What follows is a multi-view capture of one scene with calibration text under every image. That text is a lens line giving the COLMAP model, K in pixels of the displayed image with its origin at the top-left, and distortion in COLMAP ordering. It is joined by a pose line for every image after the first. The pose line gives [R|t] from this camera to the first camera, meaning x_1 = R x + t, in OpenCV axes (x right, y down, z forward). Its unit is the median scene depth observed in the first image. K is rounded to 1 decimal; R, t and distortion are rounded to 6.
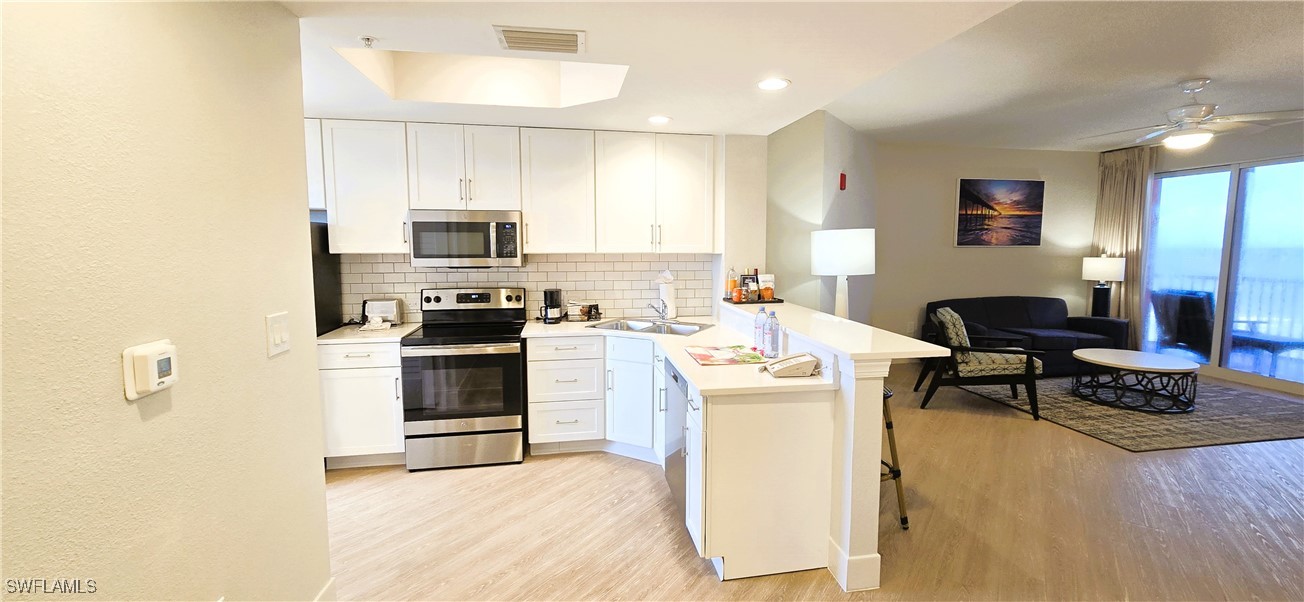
lens RADIAL K [[530.9, 0, 670.7], [0, 530.9, 293.7], [0, 0, 1]] dist [-0.002215, 0.001071]
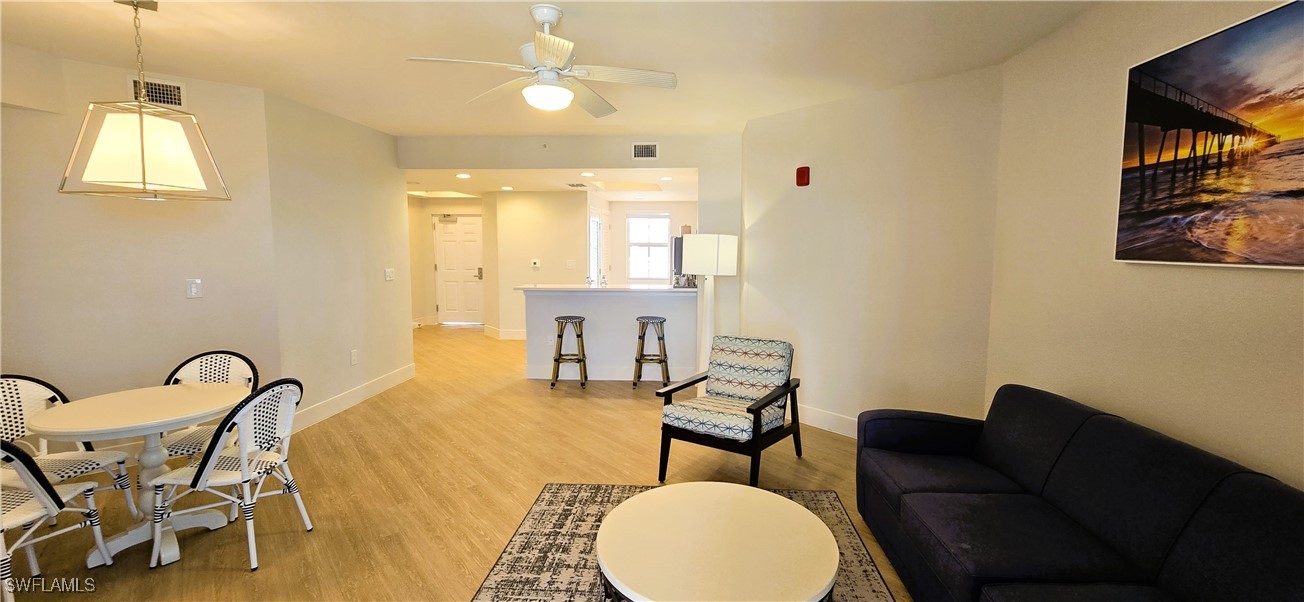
lens RADIAL K [[530.9, 0, 660.9], [0, 530.9, 295.0], [0, 0, 1]] dist [-0.002215, 0.001071]
pose [[-0.257844, 0.090082, -0.961978, 1.375583], [-0.098501, 0.988006, 0.118921, -0.113061], [0.961153, 0.125419, -0.245878, 1.138220]]
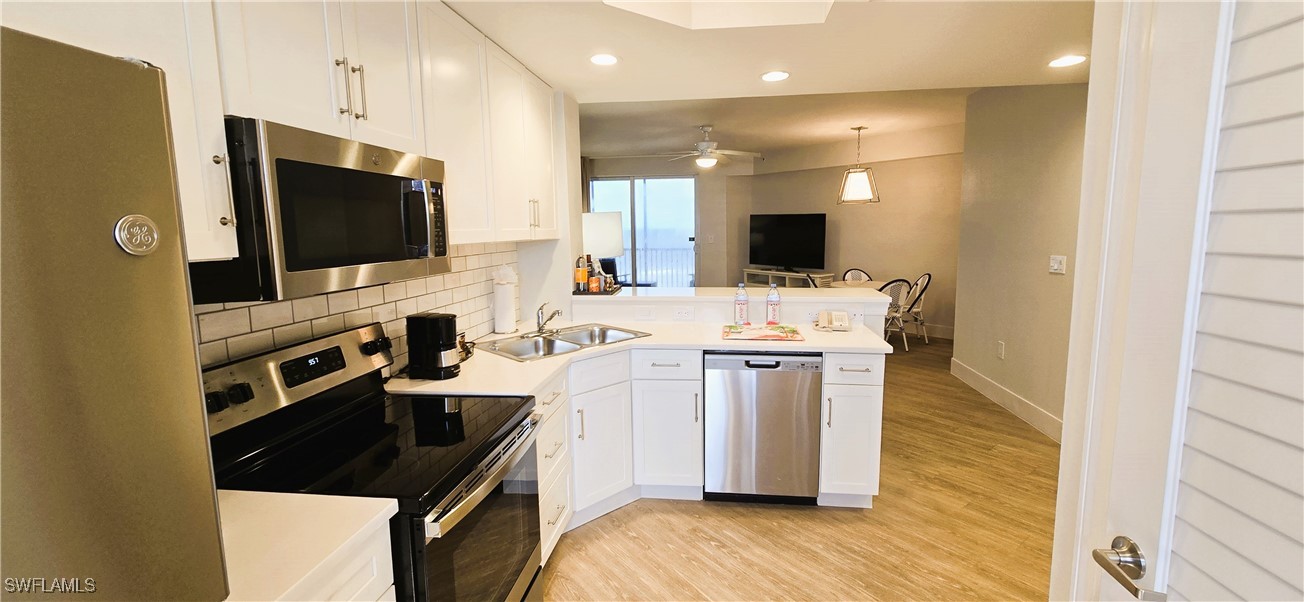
lens RADIAL K [[530.9, 0, 660.0], [0, 530.9, 298.1], [0, 0, 1]] dist [-0.002215, 0.001071]
pose [[0.308173, -0.131796, 0.942157, -0.573166], [0.109902, 0.988658, 0.102352, -0.047361], [-0.944961, 0.072003, 0.319162, 0.541561]]
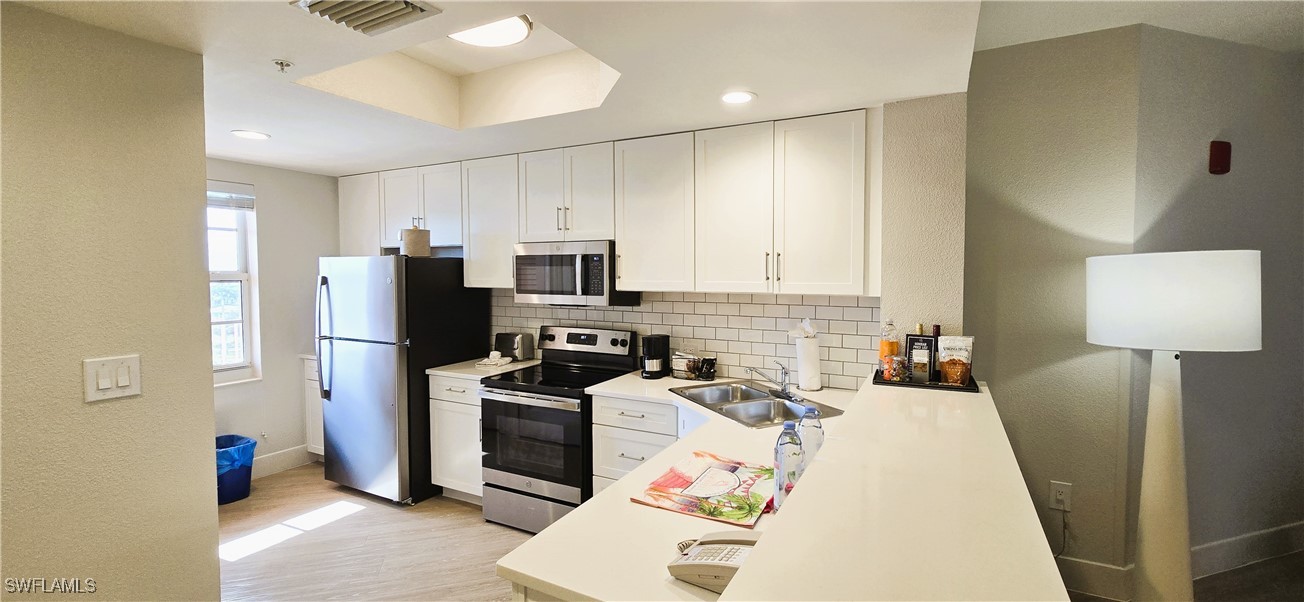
lens RADIAL K [[530.9, 0, 667.7], [0, 530.9, 292.7], [0, 0, 1]] dist [-0.002215, 0.001071]
pose [[0.788722, 0.023263, -0.614310, 0.250595], [-0.057232, 0.997722, -0.035699, -0.039823], [0.612080, 0.063315, 0.788257, 0.329506]]
